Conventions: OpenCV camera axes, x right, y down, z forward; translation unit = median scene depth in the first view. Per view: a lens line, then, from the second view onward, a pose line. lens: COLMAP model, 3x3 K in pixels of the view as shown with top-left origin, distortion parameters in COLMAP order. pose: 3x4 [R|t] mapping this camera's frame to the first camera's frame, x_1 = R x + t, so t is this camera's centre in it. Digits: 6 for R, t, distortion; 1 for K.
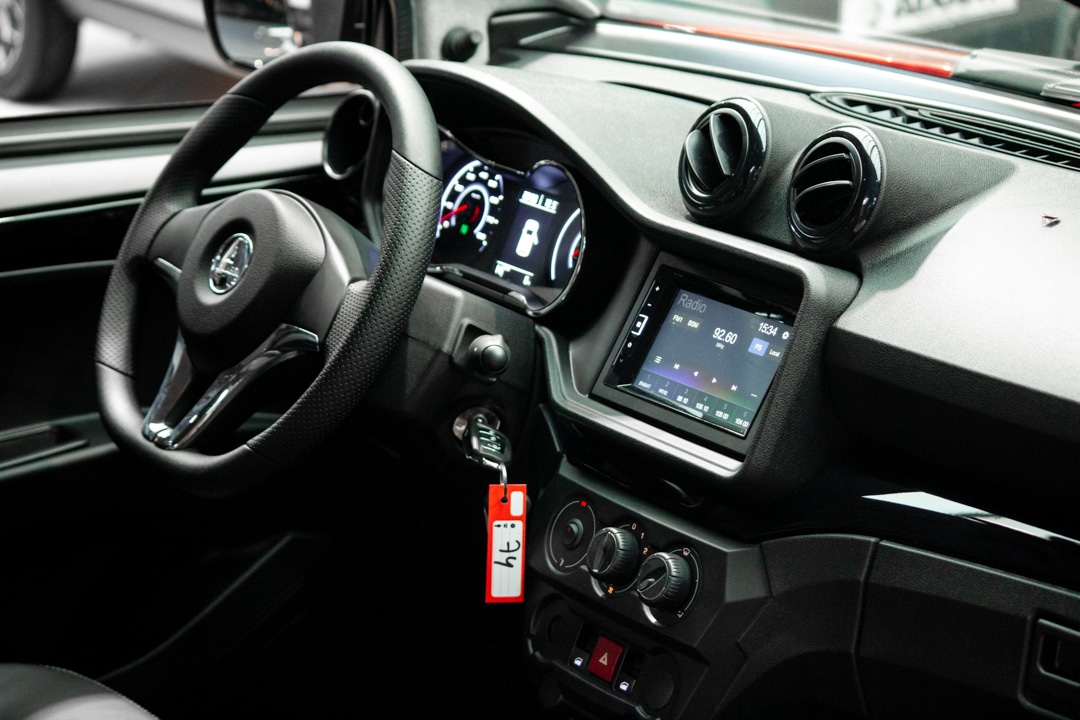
lens RADIAL K [[3129.5, 0, 540.0], [0, 3129.5, 360.0], [0, 0, 1]] dist [-0.246717, -0.984939]
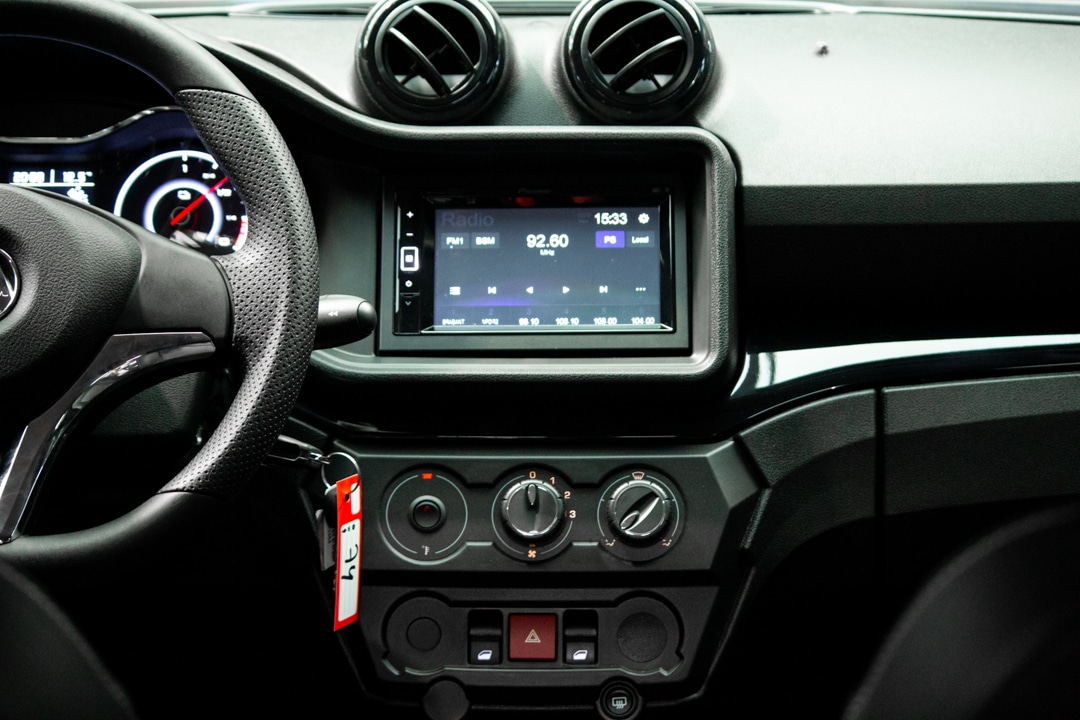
lens RADIAL K [[3129.5, 0, 540.0], [0, 3129.5, 360.0], [0, 0, 1]] dist [-0.246717, -0.984939]
pose [[0.555090, -0.184342, 0.811106, -0.652665], [0.224640, 0.972122, 0.067201, -0.034288], [-0.800882, 0.144904, 0.581026, 0.491643]]
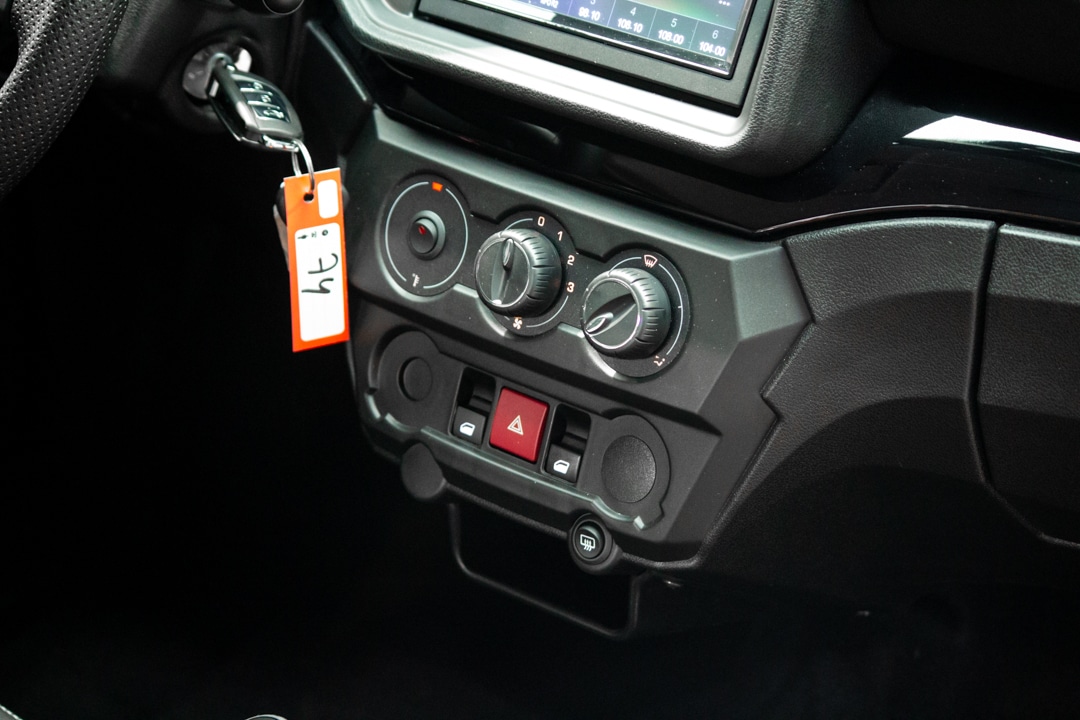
lens RADIAL K [[3129.5, 0, 540.0], [0, 3129.5, 360.0], [0, 0, 1]] dist [-0.246717, -0.984939]
pose [[0.960097, -0.177332, 0.216255, -0.112279], [0.121734, 0.961157, 0.247704, -0.077134], [-0.251781, -0.211494, 0.944392, 0.387831]]
